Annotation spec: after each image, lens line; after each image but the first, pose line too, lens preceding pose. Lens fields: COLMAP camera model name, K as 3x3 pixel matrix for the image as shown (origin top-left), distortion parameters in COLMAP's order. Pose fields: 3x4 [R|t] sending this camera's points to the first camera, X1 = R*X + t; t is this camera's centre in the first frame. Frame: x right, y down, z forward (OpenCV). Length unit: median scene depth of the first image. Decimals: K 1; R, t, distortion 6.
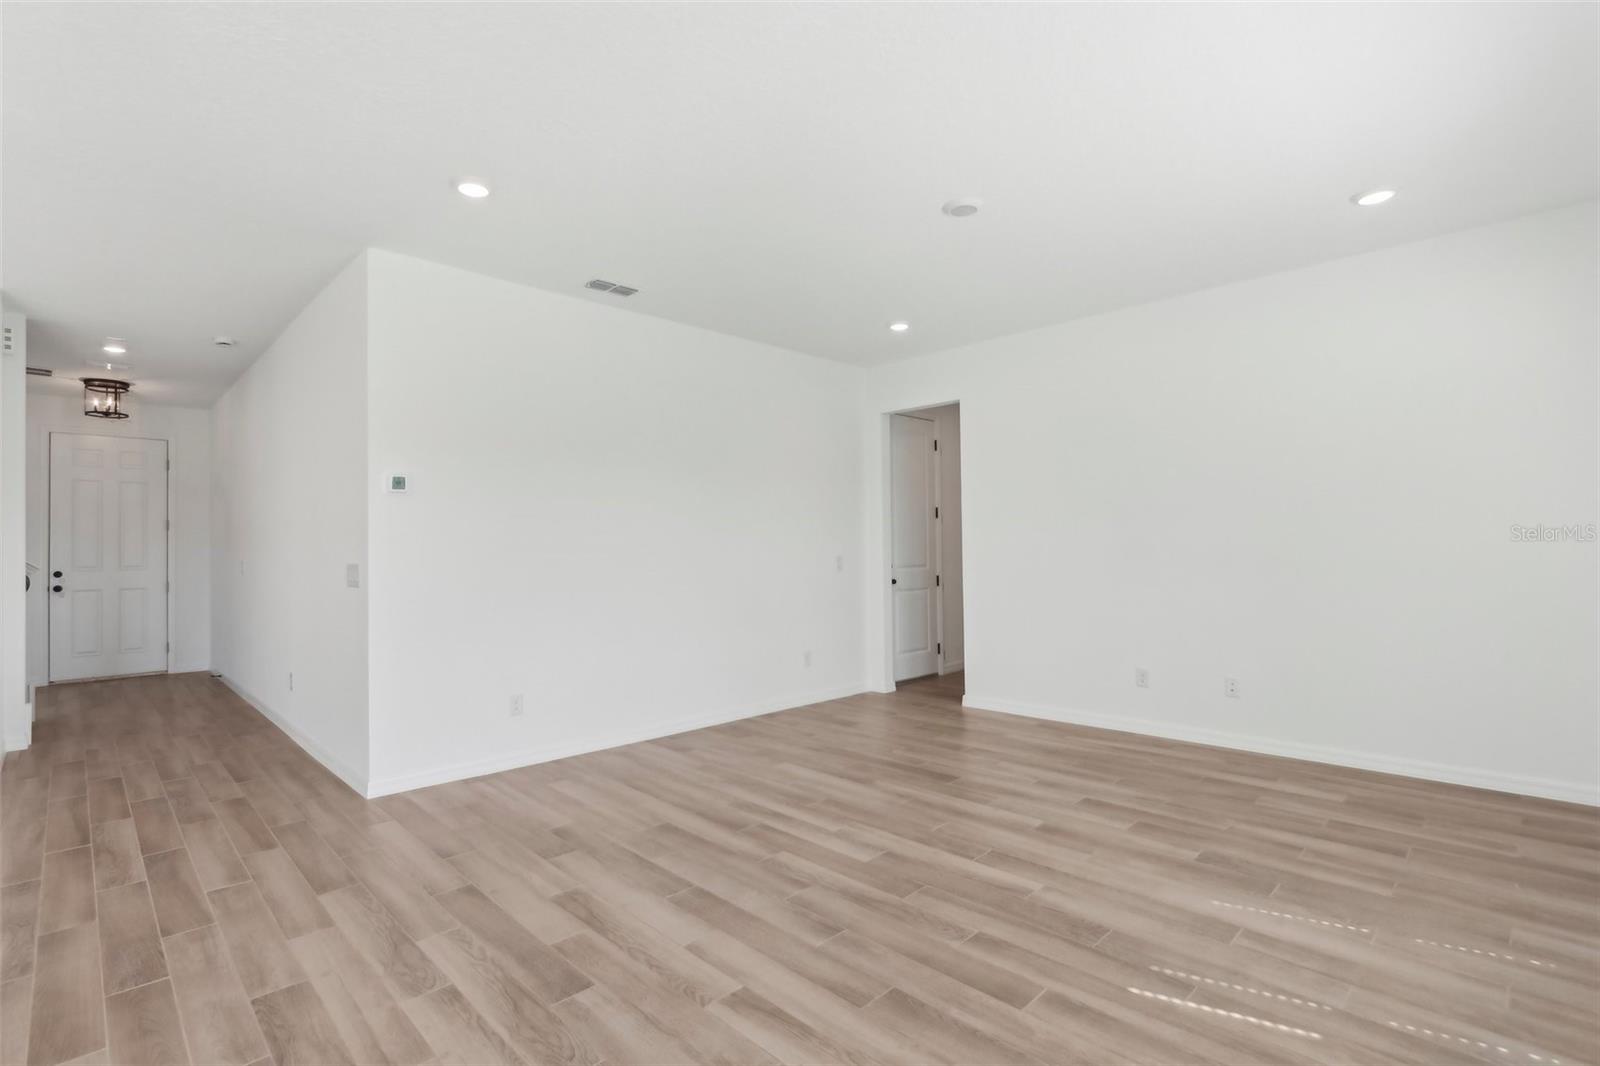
lens RADIAL K [[747.2, 0, 771.0], [0, 747.2, 526.2], [0, 0, 1]] dist [-0.012392, 0.000550]
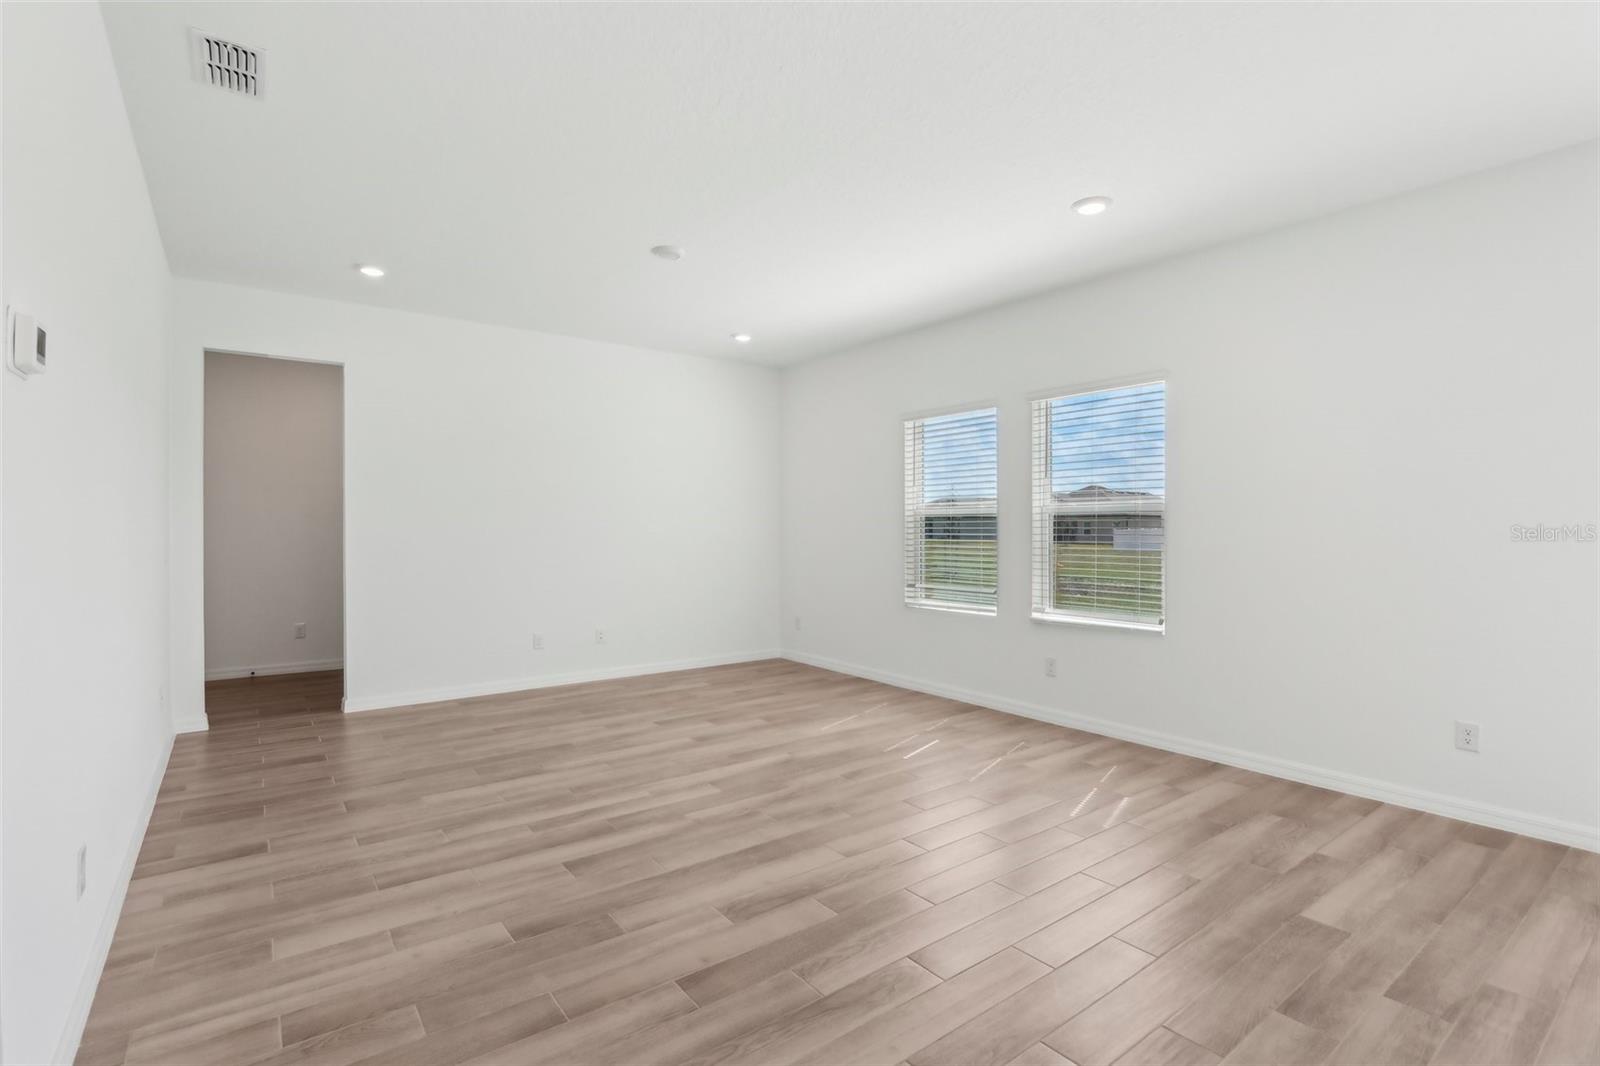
lens RADIAL K [[747.2, 0, 771.0], [0, 747.2, 526.2], [0, 0, 1]] dist [-0.012392, 0.000550]
pose [[0.120720, 0.018028, 0.992523, -0.958727], [-0.035503, 0.999274, -0.013832, 0.028678], [-0.992052, -0.033568, 0.121272, 0.699366]]
